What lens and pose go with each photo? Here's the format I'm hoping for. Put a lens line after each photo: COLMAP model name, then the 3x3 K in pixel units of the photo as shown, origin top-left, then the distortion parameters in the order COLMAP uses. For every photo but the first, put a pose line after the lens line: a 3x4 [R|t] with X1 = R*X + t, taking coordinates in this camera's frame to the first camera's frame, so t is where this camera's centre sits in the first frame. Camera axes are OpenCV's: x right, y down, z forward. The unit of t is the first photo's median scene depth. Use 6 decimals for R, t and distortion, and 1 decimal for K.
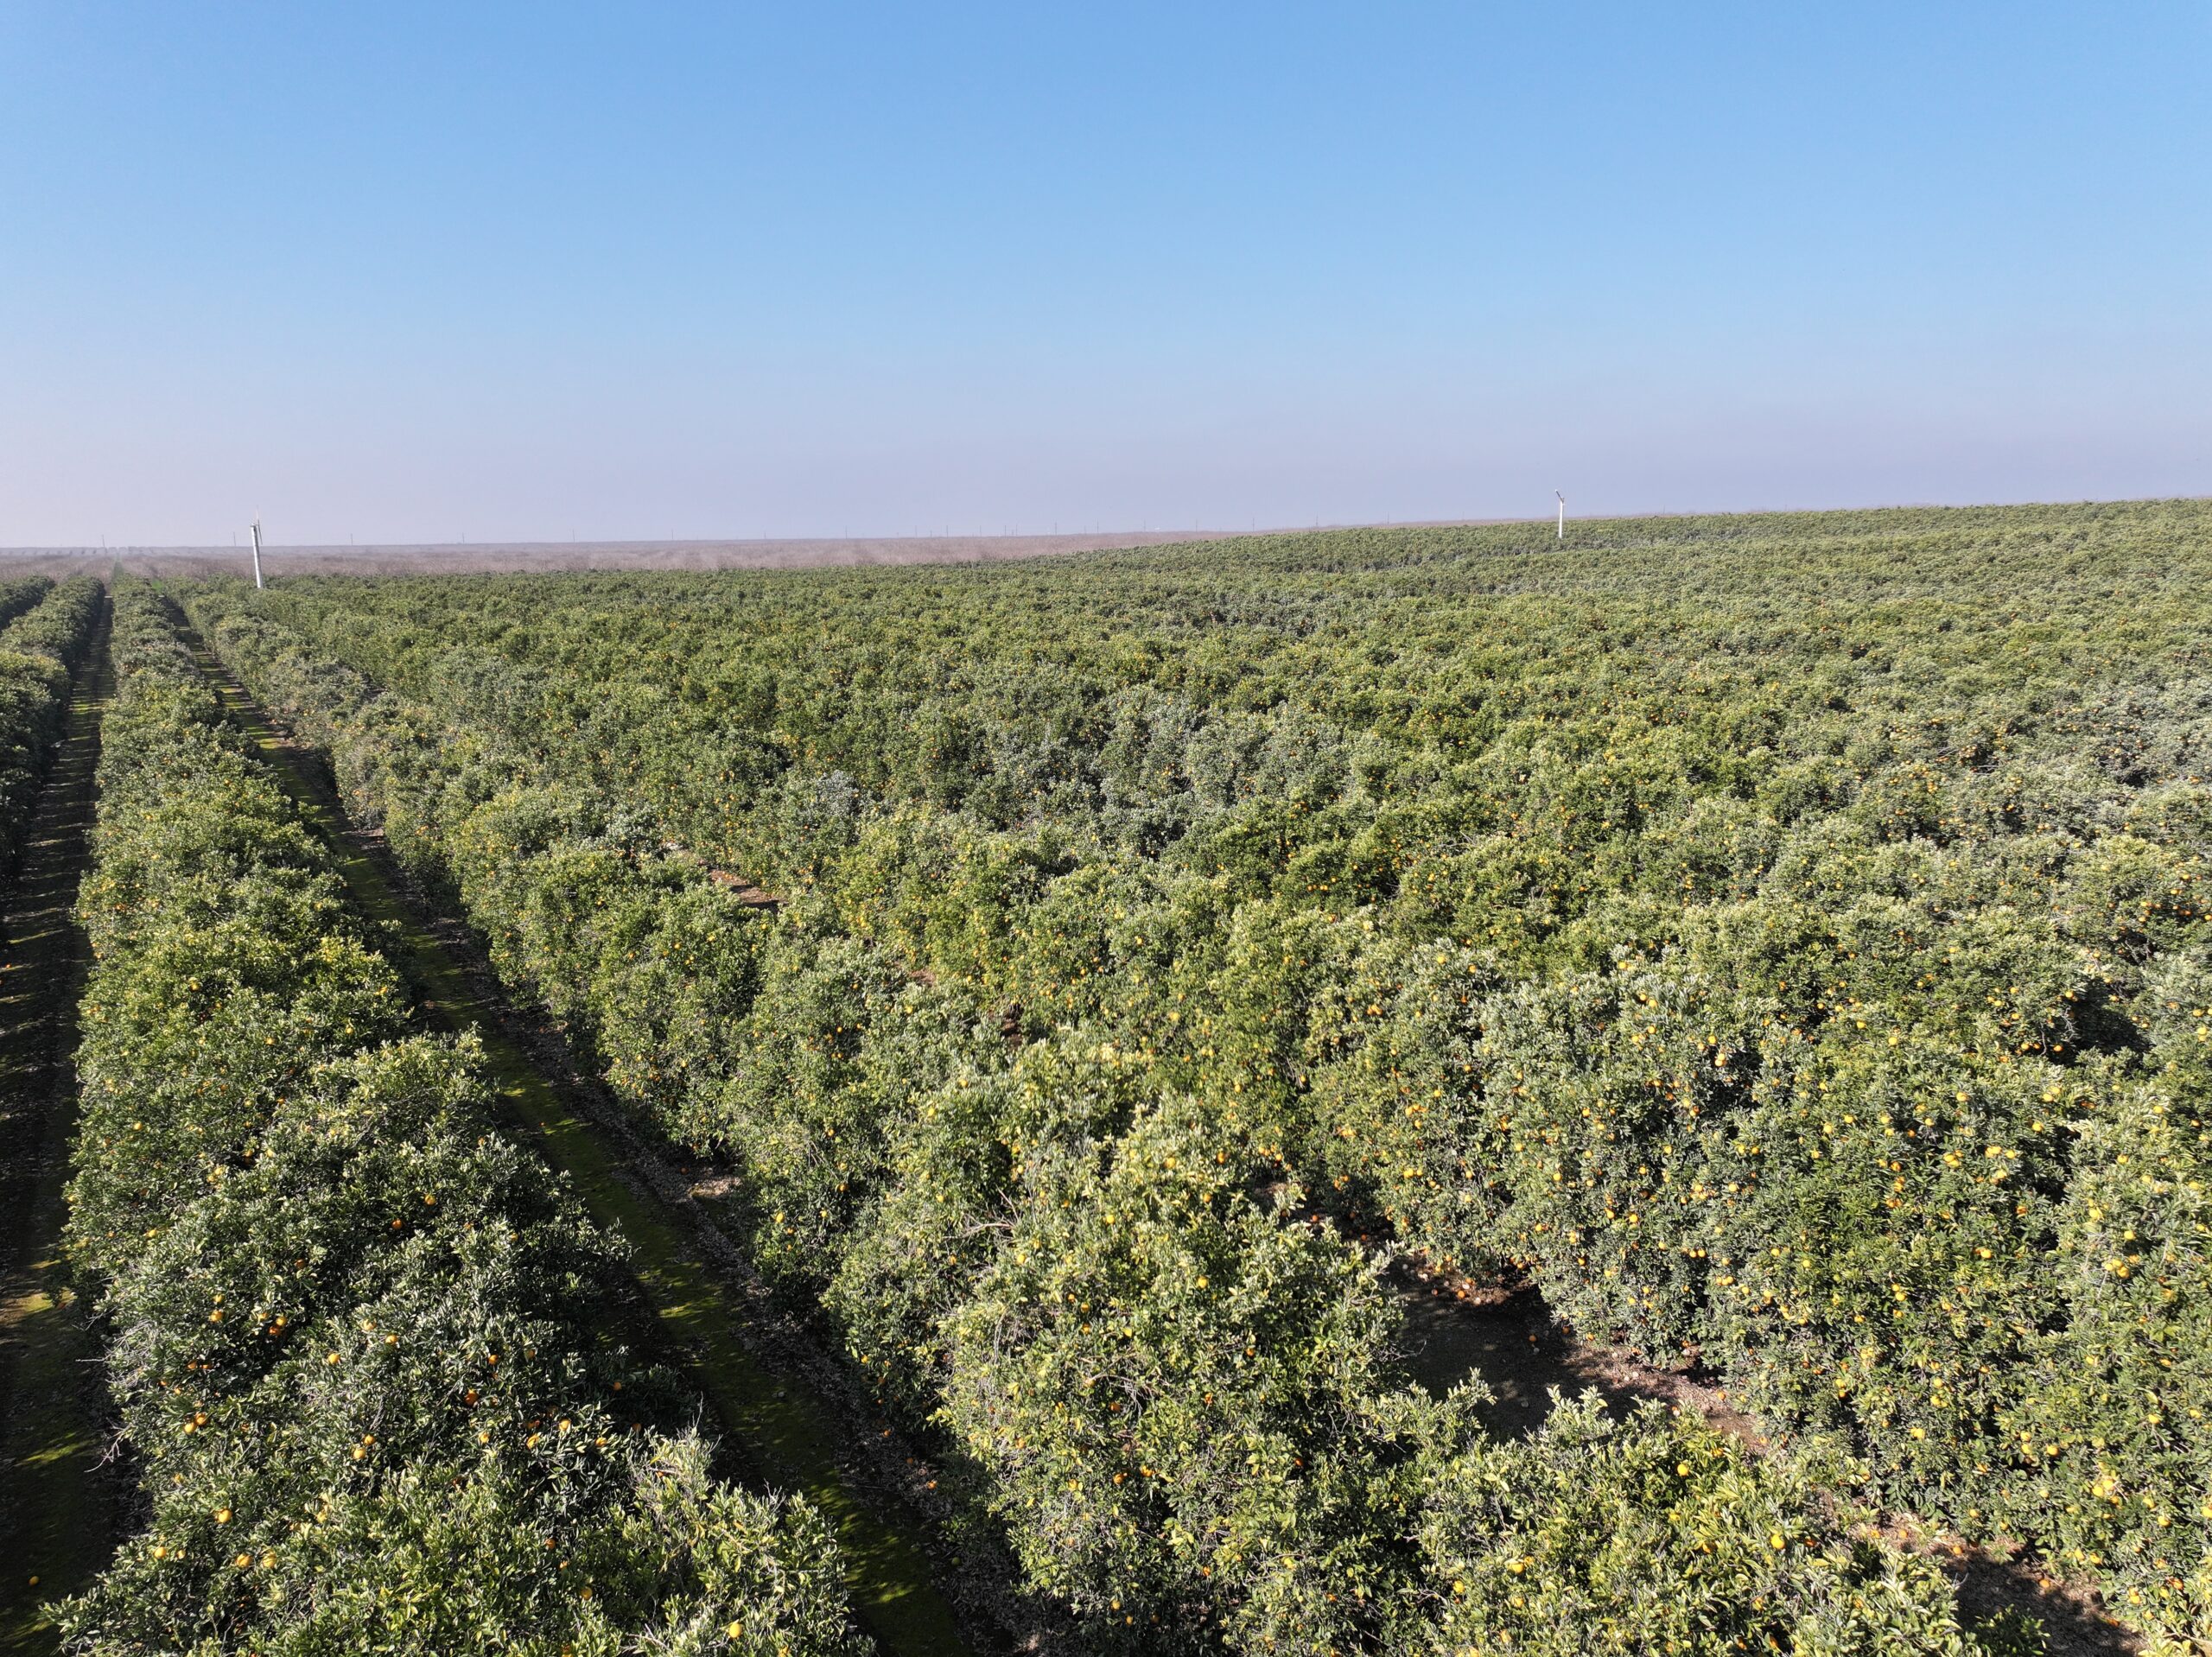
lens RADIAL K [[1551.1, 0, 1106.0], [0, 1551.1, 828.5], [0, 0, 1]] dist [0.003174, -0.000255]
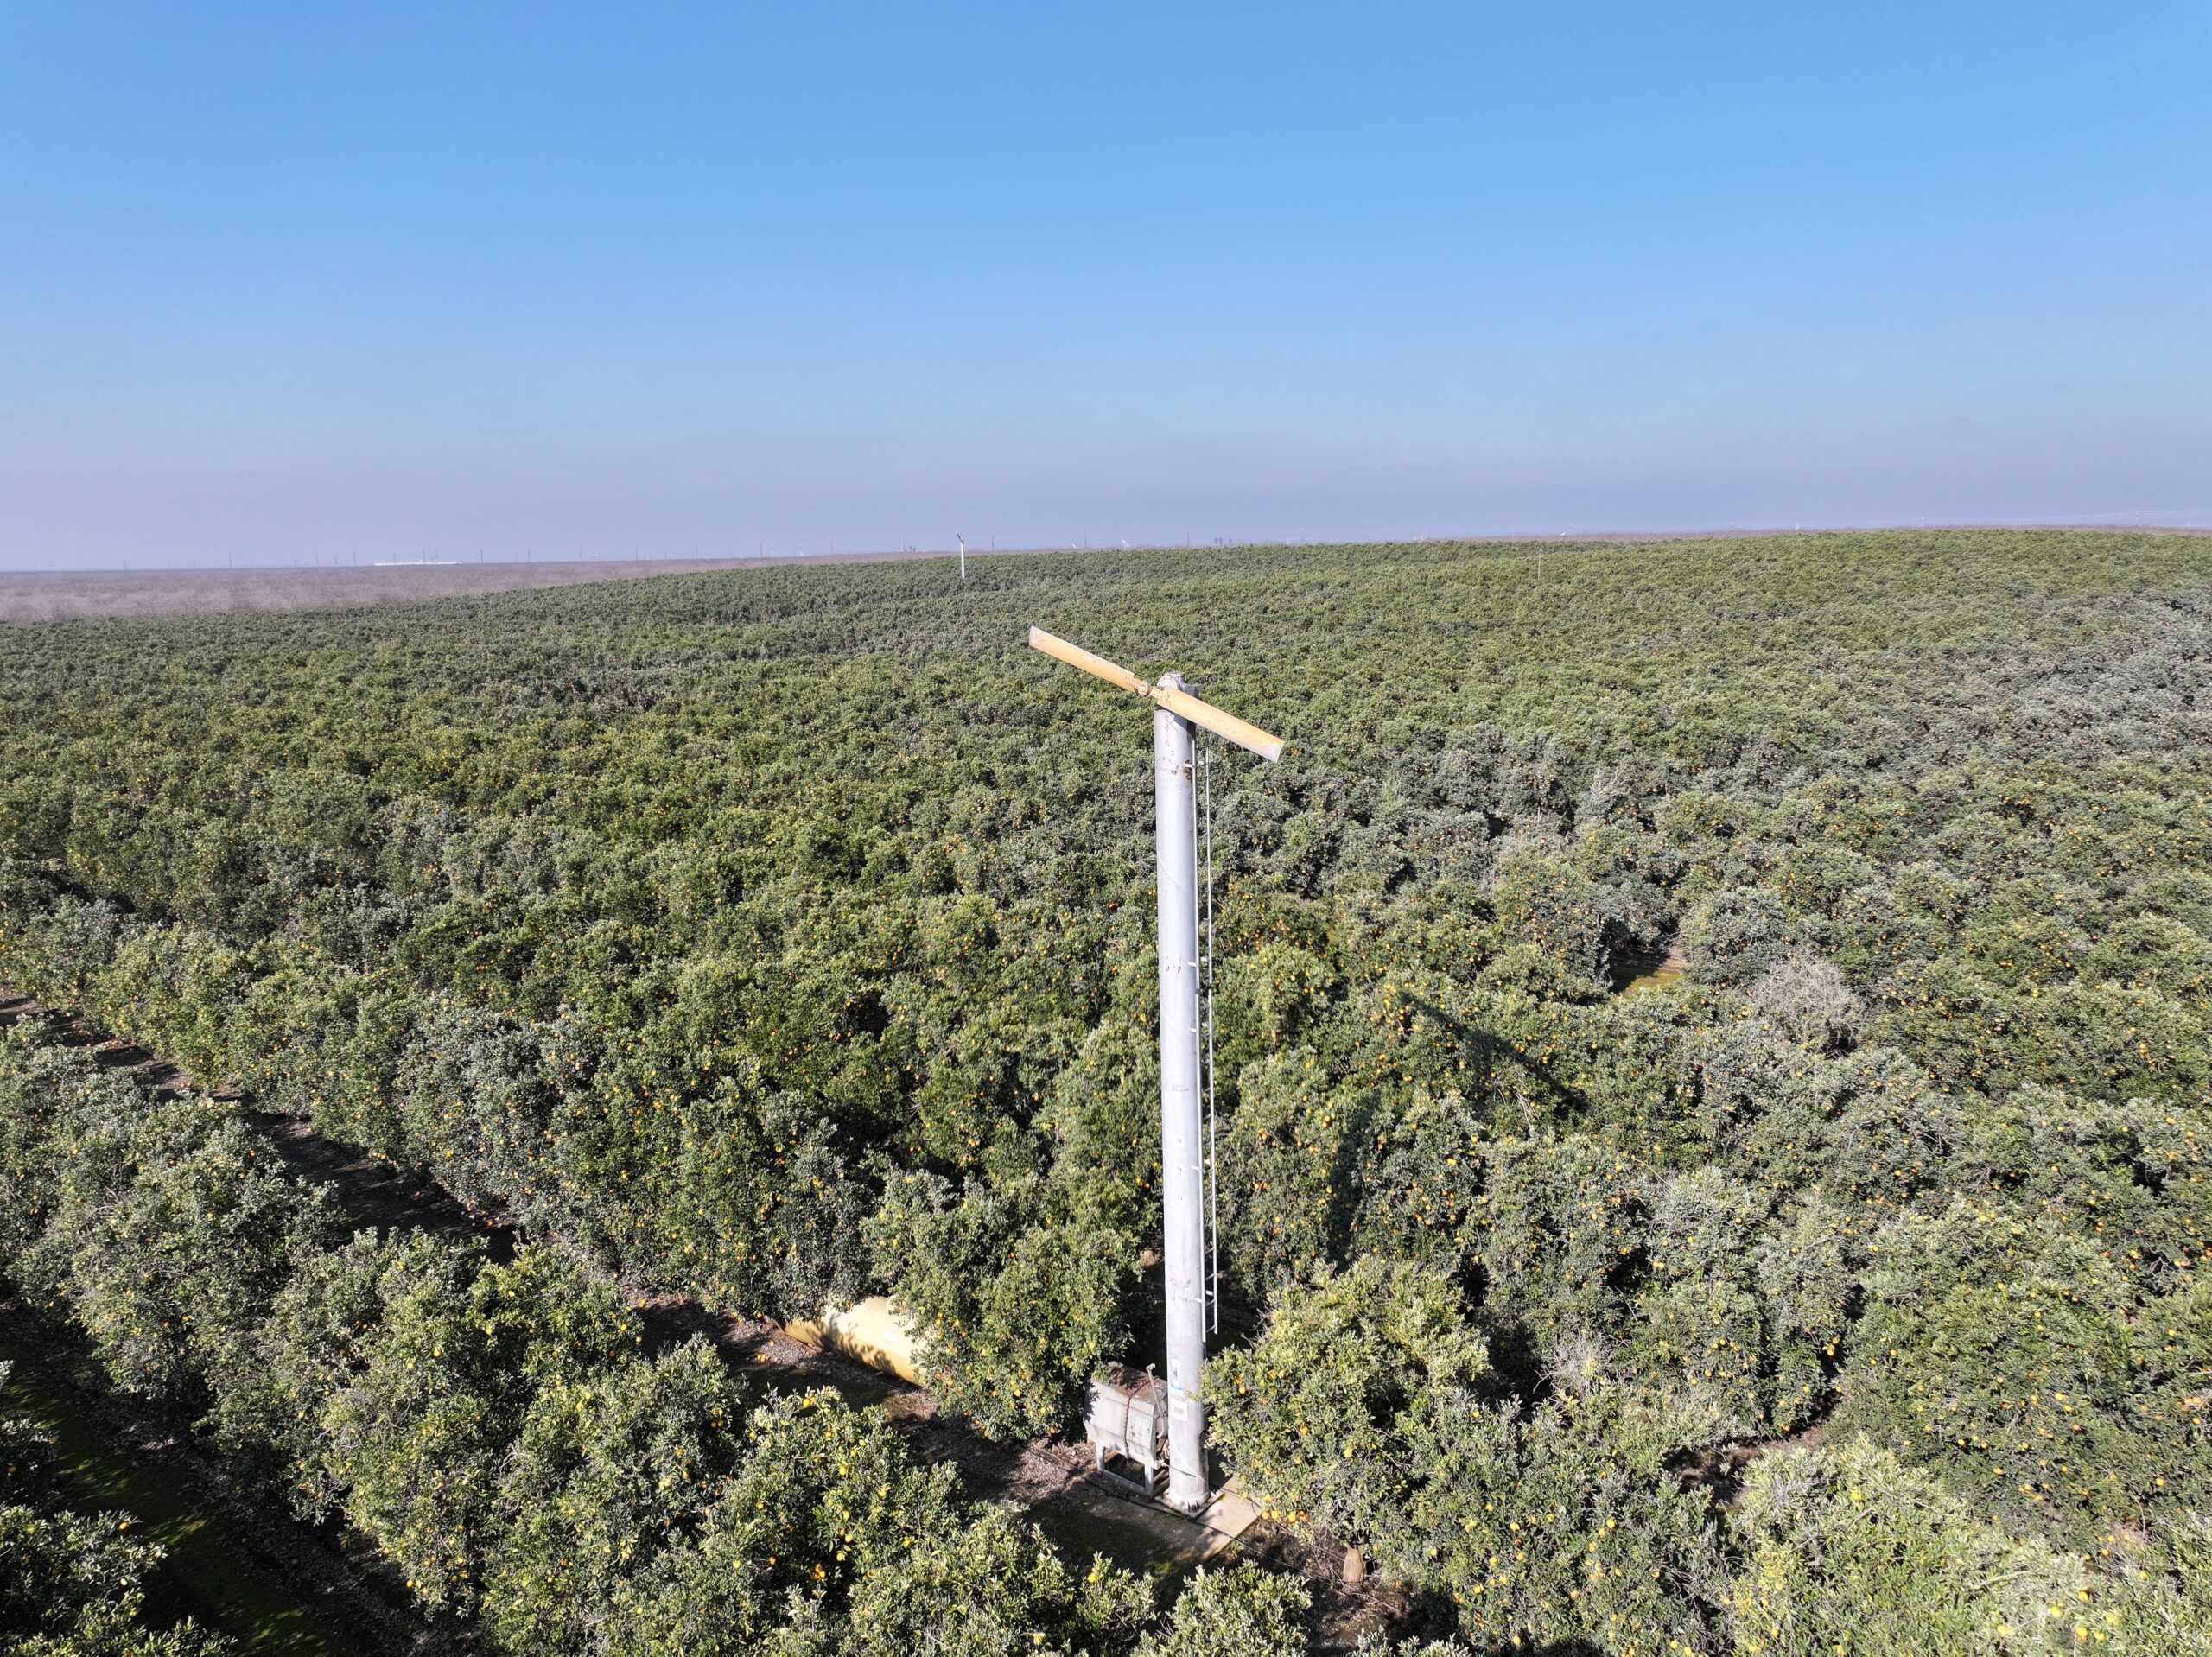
lens RADIAL K [[1556.9, 0, 1106.0], [0, 1556.9, 828.5], [0, 0, 1]] dist [-0.039198, 0.063571]
pose [[0.941230, -0.063703, 0.331704, 0.159801], [0.068248, 0.997666, -0.002059, -0.034545], [-0.330799, 0.024576, 0.943381, -0.382364]]
